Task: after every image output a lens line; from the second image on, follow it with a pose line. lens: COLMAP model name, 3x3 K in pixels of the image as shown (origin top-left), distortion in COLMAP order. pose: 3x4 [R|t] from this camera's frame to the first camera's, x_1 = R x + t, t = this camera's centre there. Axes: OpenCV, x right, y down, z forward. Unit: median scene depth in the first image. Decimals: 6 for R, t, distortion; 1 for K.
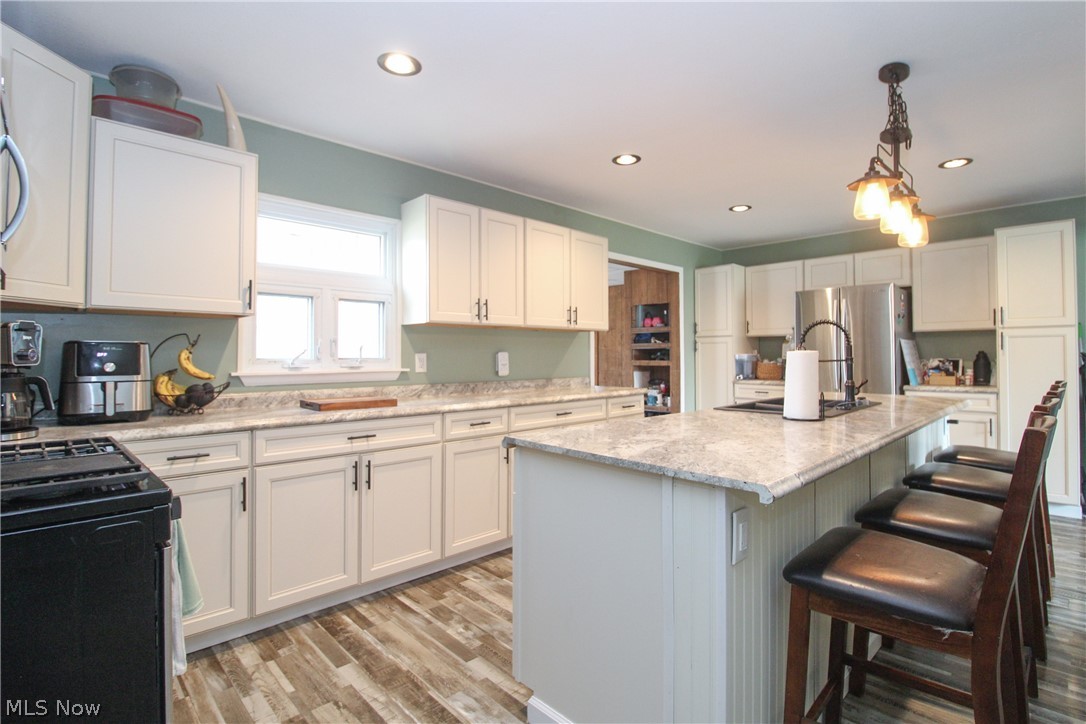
lens RADIAL K [[519.8, 0, 547.6], [0, 519.8, 347.0], [0, 0, 1]] dist [-0.000739, -0.012996]
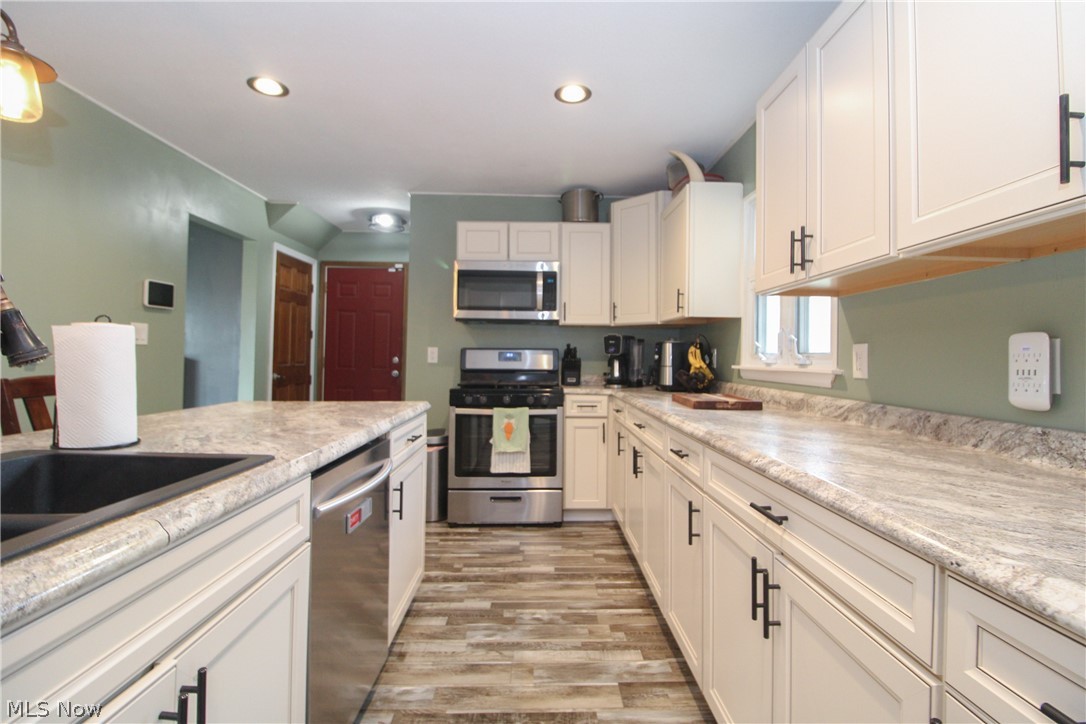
lens RADIAL K [[507.5, 0, 546.3], [0, 507.5, 348.6], [0, 0, 1]] dist [-0.002410, -0.012272]
pose [[-0.679288, -0.021009, -0.733571, 0.354975], [-0.005855, 0.999713, -0.023209, 0.030741], [0.733848, -0.011470, -0.679217, 1.076142]]
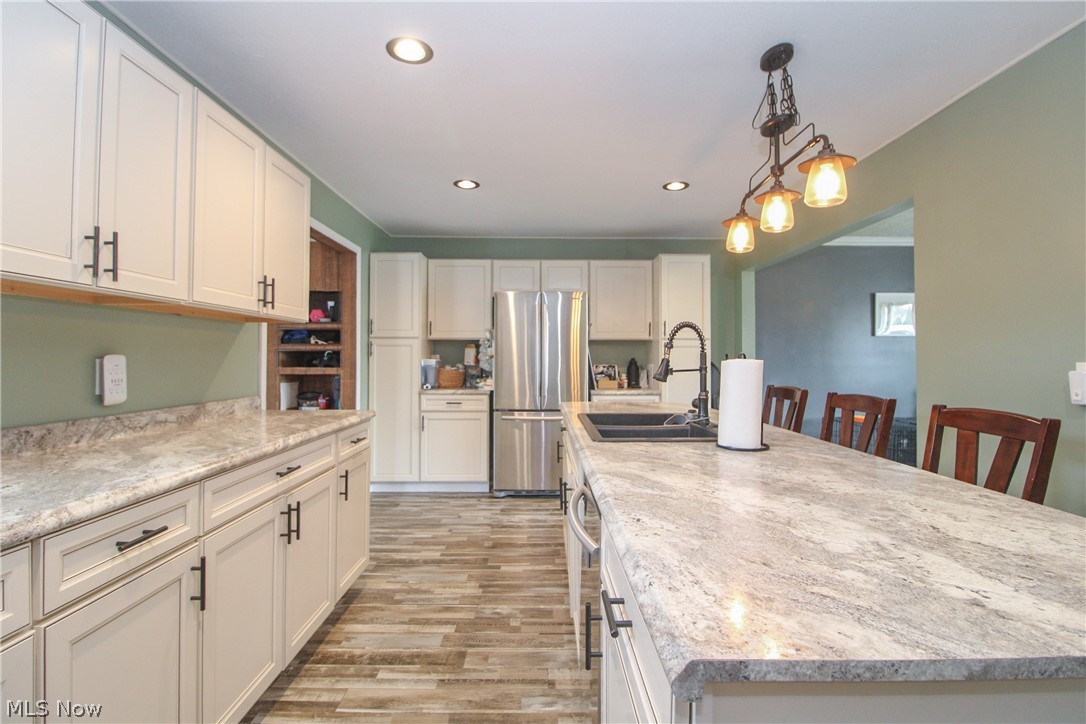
lens RADIAL K [[519.8, 0, 547.6], [0, 519.8, 347.0], [0, 0, 1]] dist [-0.000739, -0.012996]
pose [[0.691059, 0.021225, 0.722487, -0.166806], [-0.015856, 0.999773, -0.014204, 0.003522], [-0.722625, -0.001640, 0.691239, 0.419449]]
